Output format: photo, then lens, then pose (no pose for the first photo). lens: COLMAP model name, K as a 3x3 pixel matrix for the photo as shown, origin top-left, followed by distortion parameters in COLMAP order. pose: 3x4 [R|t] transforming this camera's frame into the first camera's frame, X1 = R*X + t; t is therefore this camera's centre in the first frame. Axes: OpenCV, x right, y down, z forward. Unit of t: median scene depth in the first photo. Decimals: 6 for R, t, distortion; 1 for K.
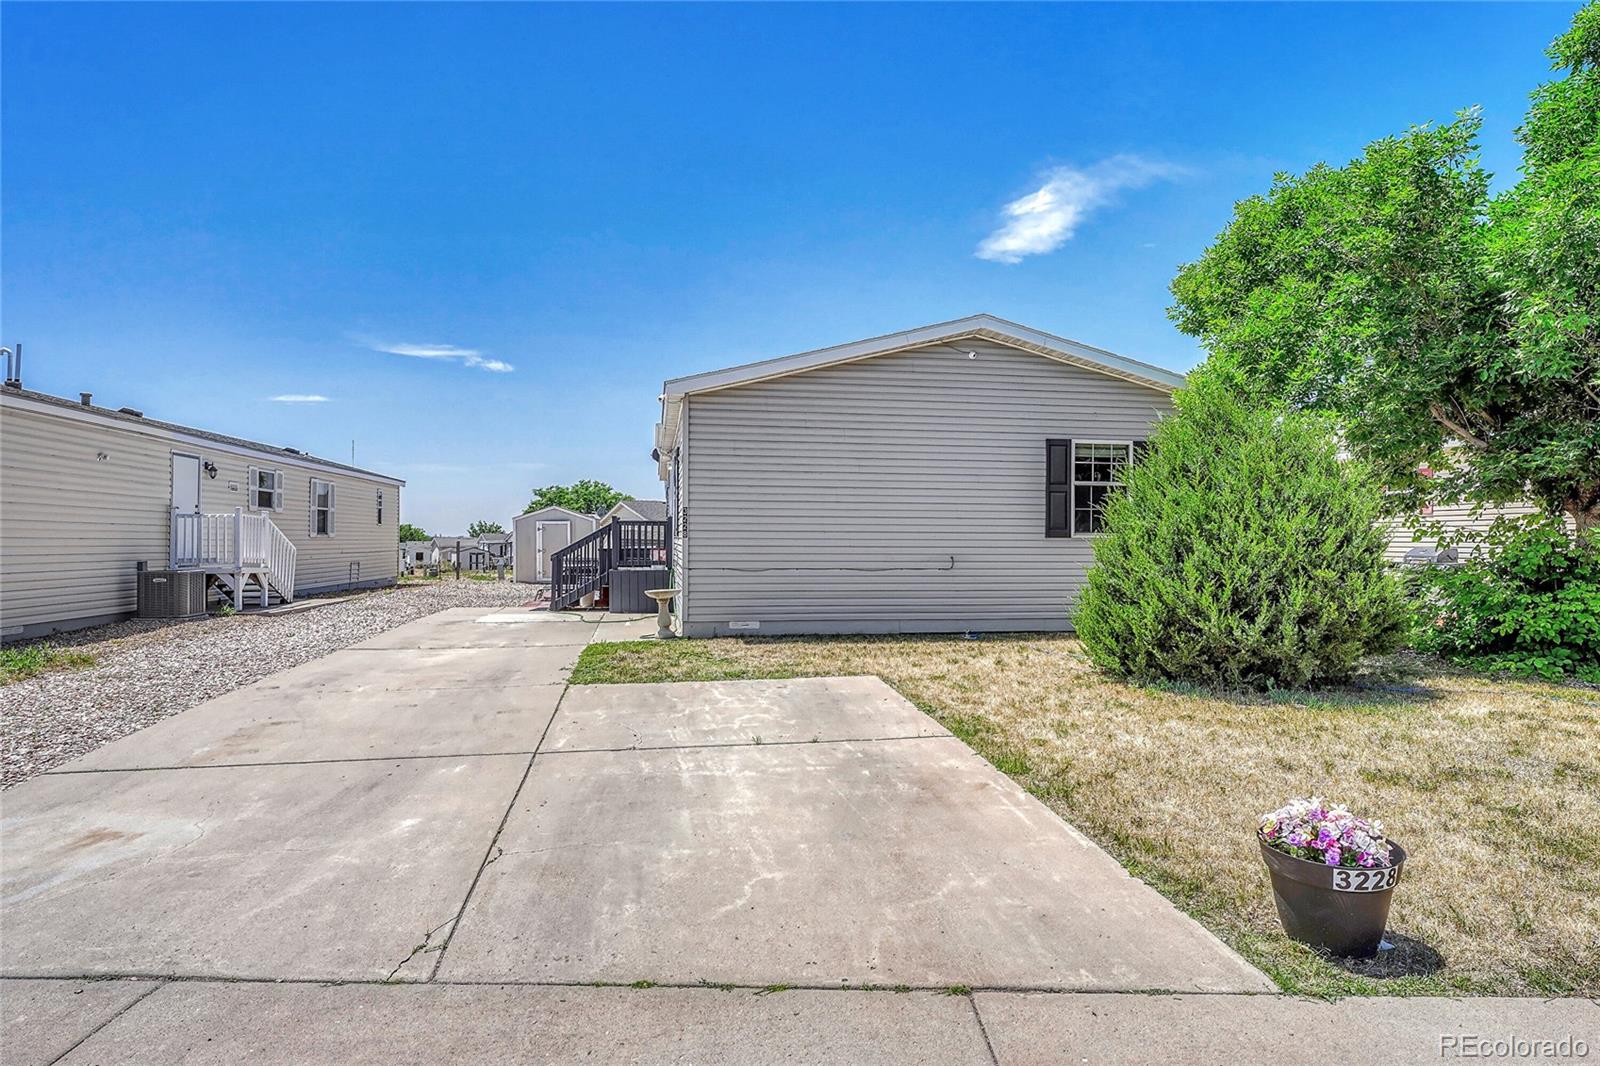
lens RADIAL K [[880.6, 0, 800.0], [0, 880.6, 533.0], [0, 0, 1]] dist [0.100405, 0.000014]
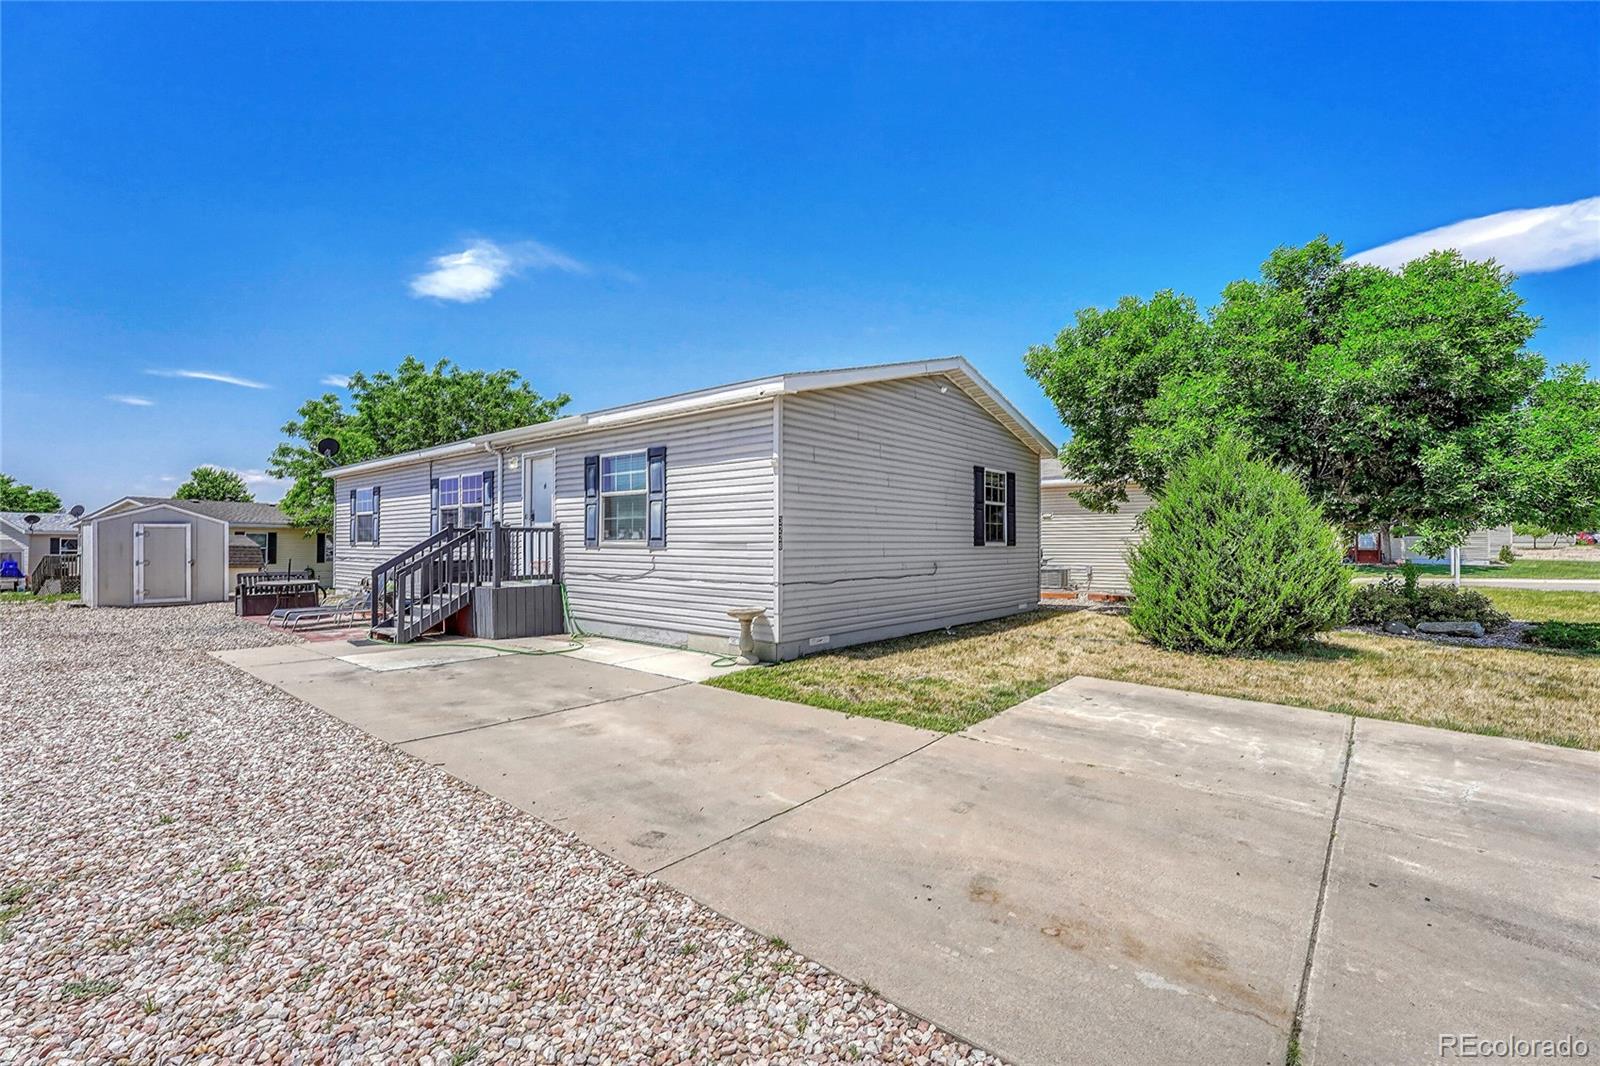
lens RADIAL K [[706.5, 0, 800.0], [0, 706.5, 533.0], [0, 0, 1]] dist [-0.014416, 0.000097]
pose [[0.757832, 0.008160, 0.652398, -0.542017], [-0.002899, 0.999954, -0.009139, -0.003212], [-0.652443, 0.005034, 0.757821, 0.416605]]
